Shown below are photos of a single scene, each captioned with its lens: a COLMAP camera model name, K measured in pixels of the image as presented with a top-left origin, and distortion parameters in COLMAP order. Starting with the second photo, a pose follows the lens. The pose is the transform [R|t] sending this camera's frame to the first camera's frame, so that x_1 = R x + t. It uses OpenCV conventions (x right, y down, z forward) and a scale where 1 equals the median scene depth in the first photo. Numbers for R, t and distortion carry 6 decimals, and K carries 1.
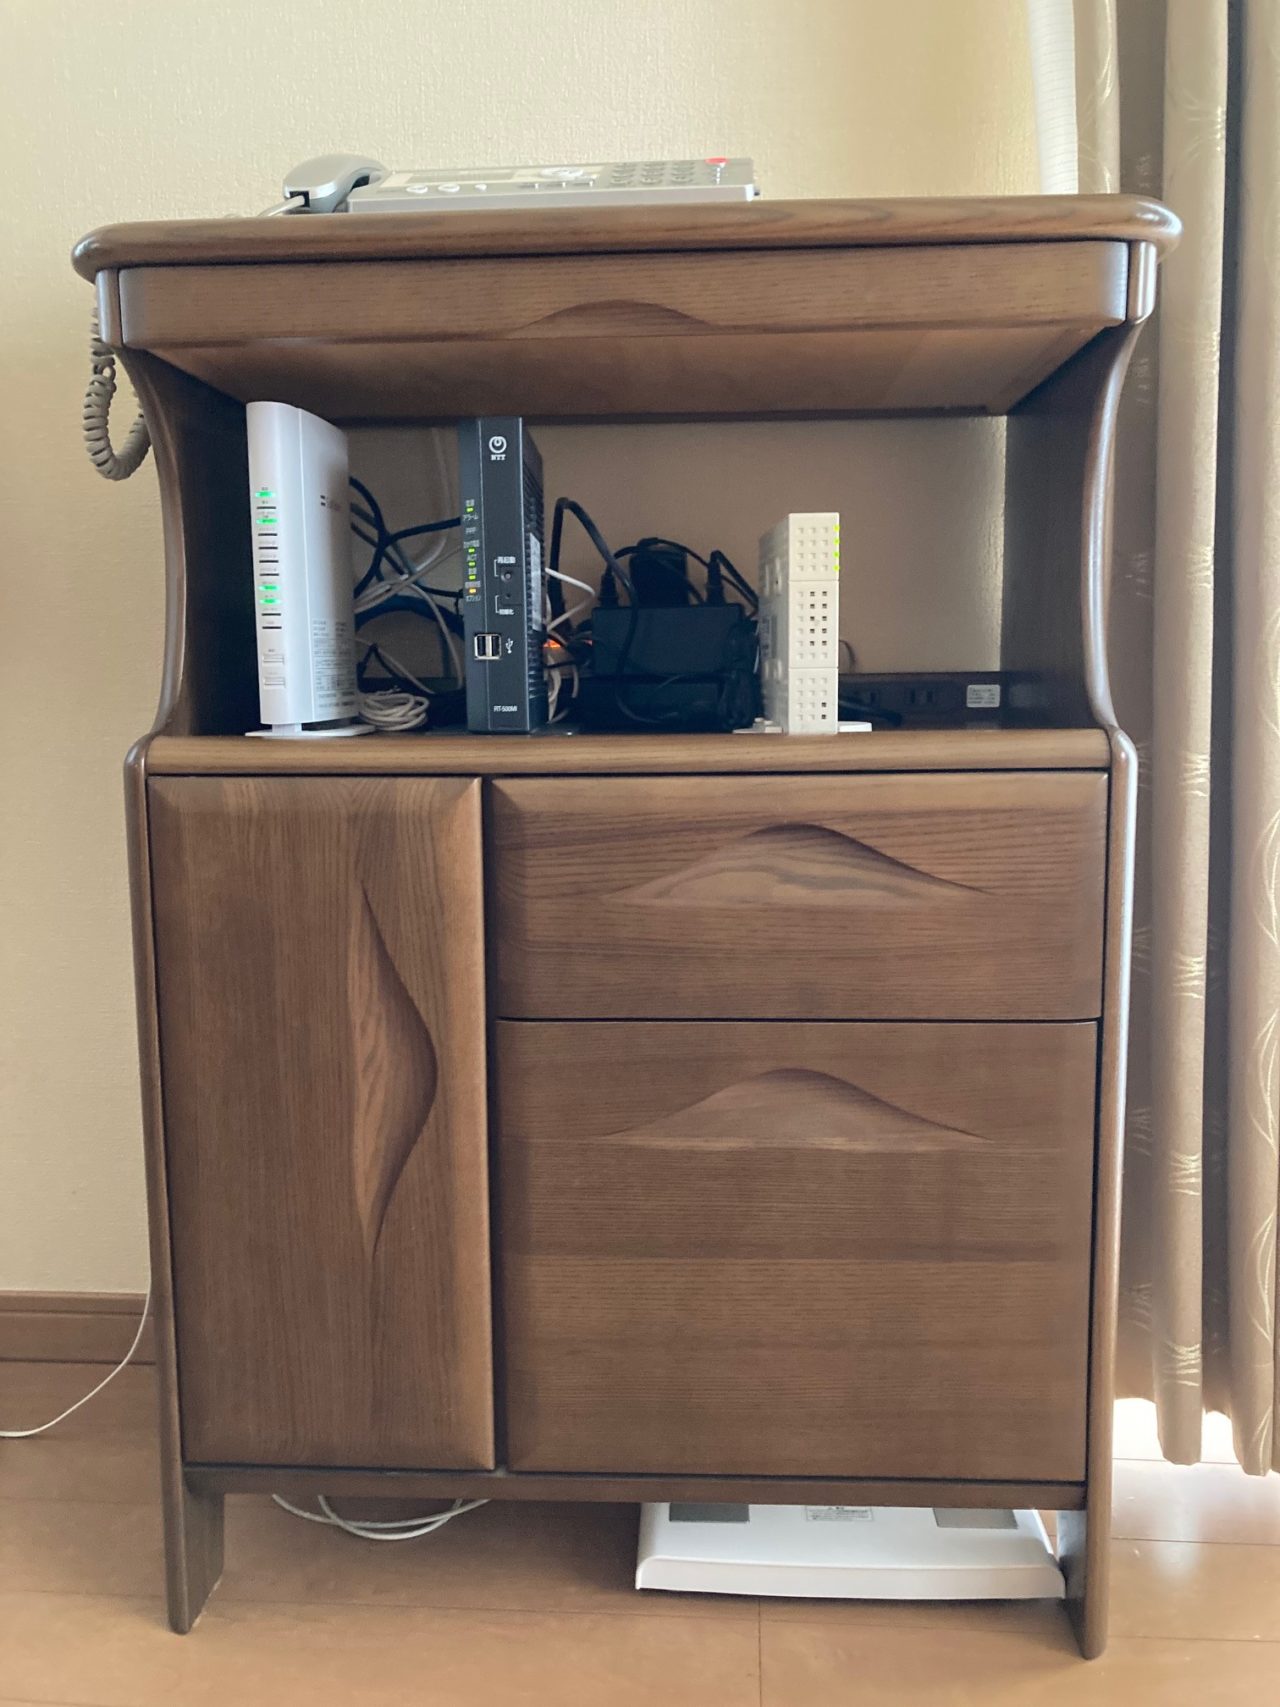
lens RADIAL K [[1321.6, 0, 640.0], [0, 1321.6, 853.5], [0, 0, 1]] dist [0.042099, -0.001301]
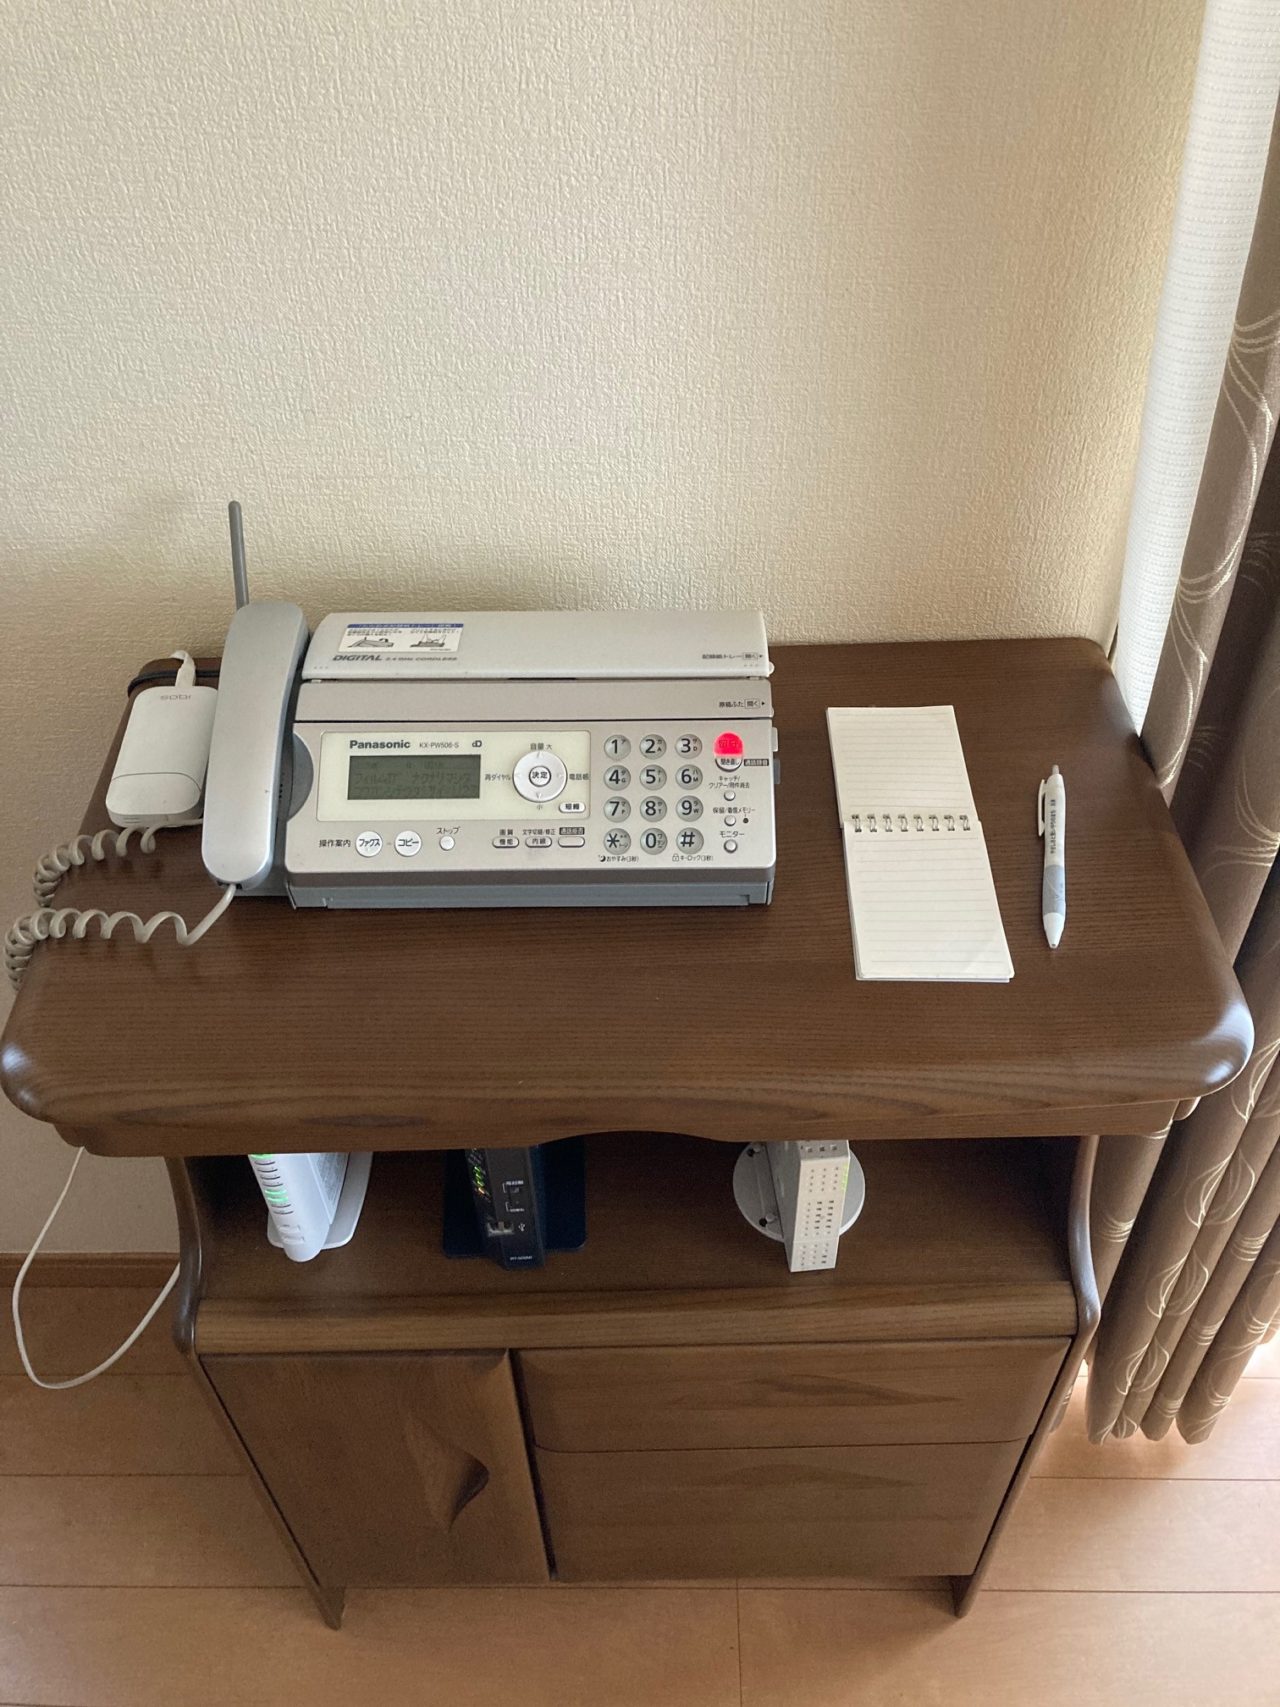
lens RADIAL K [[1411.3, 0, 640.0], [0, 1411.3, 853.5], [0, 0, 1]] dist [-0.003300, -0.004034]
pose [[0.998012, -0.050624, 0.037532, -0.032901], [0.018175, 0.801475, 0.597752, -1.007841], [-0.060341, -0.595882, 0.800802, 0.285603]]
